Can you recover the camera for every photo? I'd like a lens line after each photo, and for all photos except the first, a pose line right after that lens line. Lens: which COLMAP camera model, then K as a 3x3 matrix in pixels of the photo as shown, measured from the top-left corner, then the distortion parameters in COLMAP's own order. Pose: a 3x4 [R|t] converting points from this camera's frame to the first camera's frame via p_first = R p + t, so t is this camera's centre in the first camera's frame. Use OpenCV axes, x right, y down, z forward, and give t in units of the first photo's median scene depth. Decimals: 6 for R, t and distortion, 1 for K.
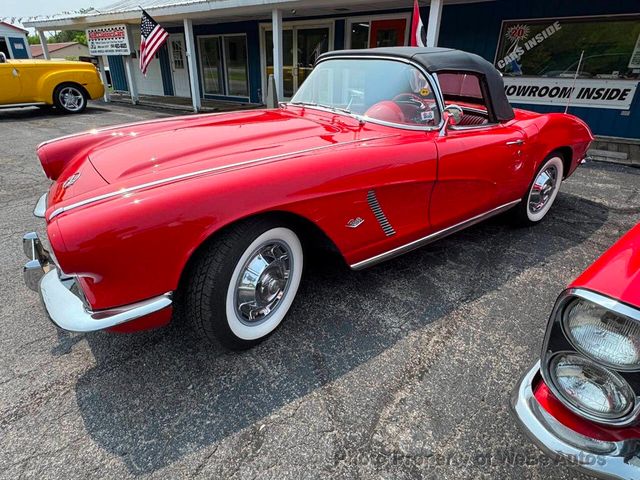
lens RADIAL K [[374.3, 0, 309.2], [0, 374.3, 230.1], [0, 0, 1]] dist [0.000000, -0.000627]
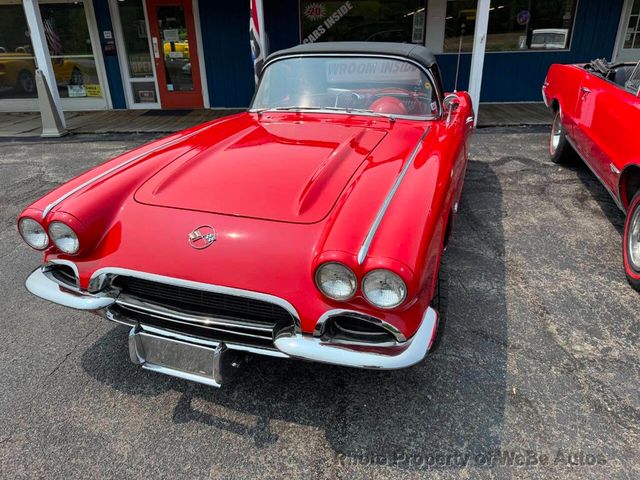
lens RADIAL K [[464.5, 0, 319.5], [0, 464.5, 227.9], [0, 0, 1]] dist [0.004985, -0.000755]
pose [[0.815292, -0.247055, 0.523701, -0.245007], [0.262755, 0.963784, 0.045609, -0.034236], [-0.516003, 0.100421, 0.850680, 0.010144]]
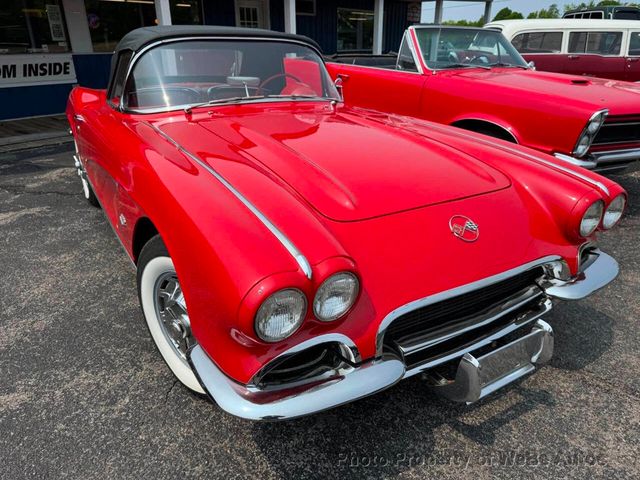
lens RADIAL K [[445.0, 0, 324.2], [0, 445.0, 239.9], [0, 0, 1]] dist [0.051968, -0.073005]
pose [[0.057874, -0.411368, 0.909630, -0.364304], [0.394696, 0.846351, 0.357639, -0.133289], [-0.916987, 0.338329, 0.211347, 0.280630]]
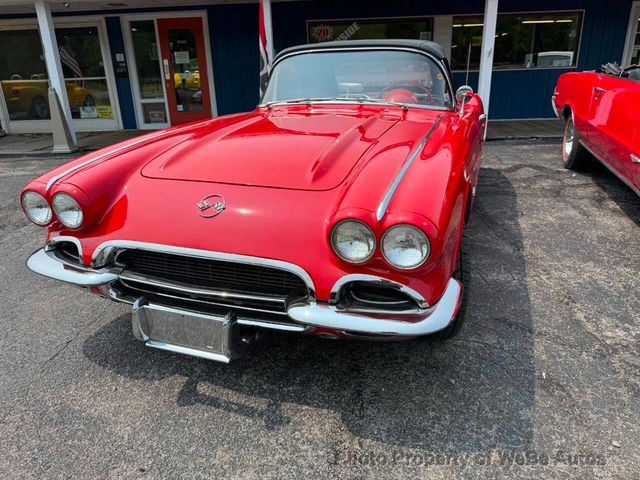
lens RADIAL K [[464.5, 0, 319.5], [0, 464.5, 227.9], [0, 0, 1]] dist [0.004985, -0.000755]
pose [[0.822734, -0.218400, 0.524796, -0.248609], [0.266470, 0.963699, -0.016696, -0.004309], [-0.502098, 0.153579, 0.851065, 0.026950]]
